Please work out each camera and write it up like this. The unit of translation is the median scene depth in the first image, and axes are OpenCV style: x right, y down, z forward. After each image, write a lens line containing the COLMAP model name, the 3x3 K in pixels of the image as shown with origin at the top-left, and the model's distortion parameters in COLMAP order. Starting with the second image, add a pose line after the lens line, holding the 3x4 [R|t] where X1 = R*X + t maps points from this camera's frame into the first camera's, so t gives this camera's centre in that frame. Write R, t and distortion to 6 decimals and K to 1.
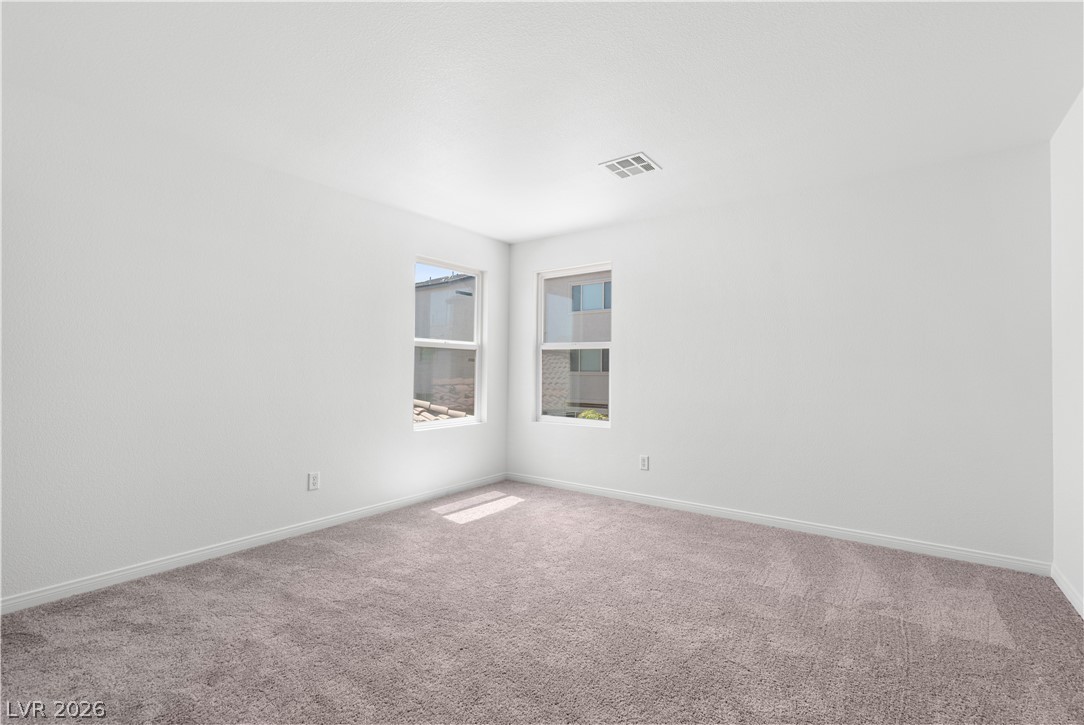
lens RADIAL K [[500.2, 0, 542.3], [0, 500.2, 377.8], [0, 0, 1]] dist [-0.002123, 0.000015]
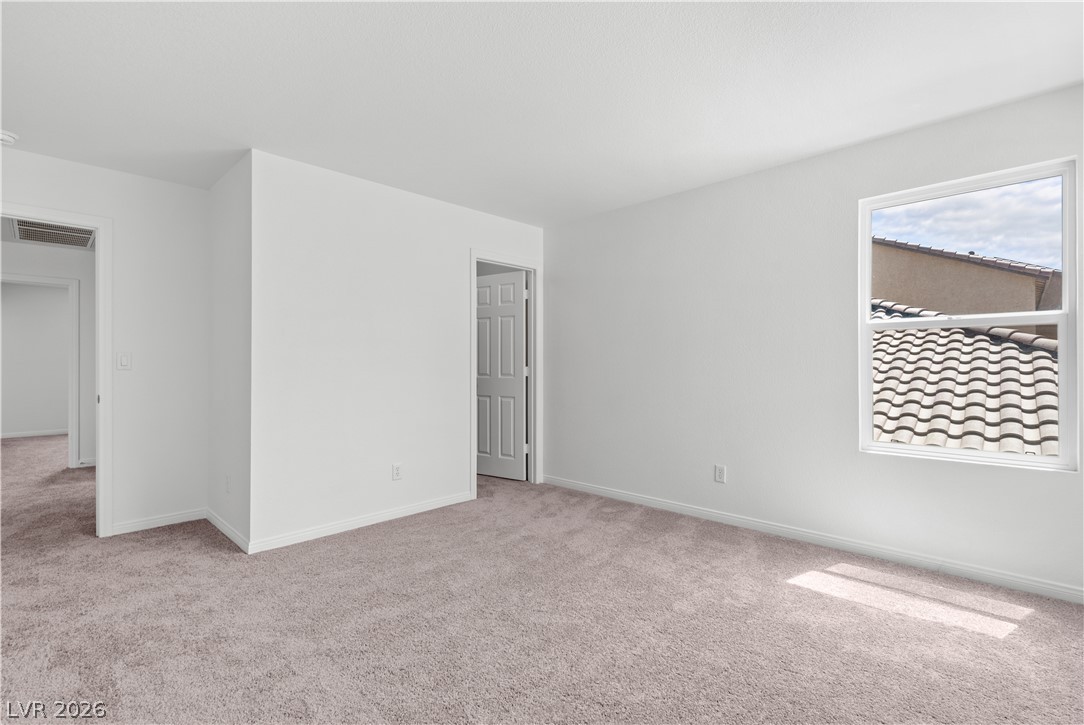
lens RADIAL K [[500.2, 0, 542.3], [0, 500.2, 377.8], [0, 0, 1]] dist [-0.002123, 0.000015]
pose [[-0.145557, 0.022365, -0.989097, 0.613789], [-0.011055, 0.999645, 0.024230, -0.012235], [0.989288, 0.014461, -0.145258, 0.787897]]
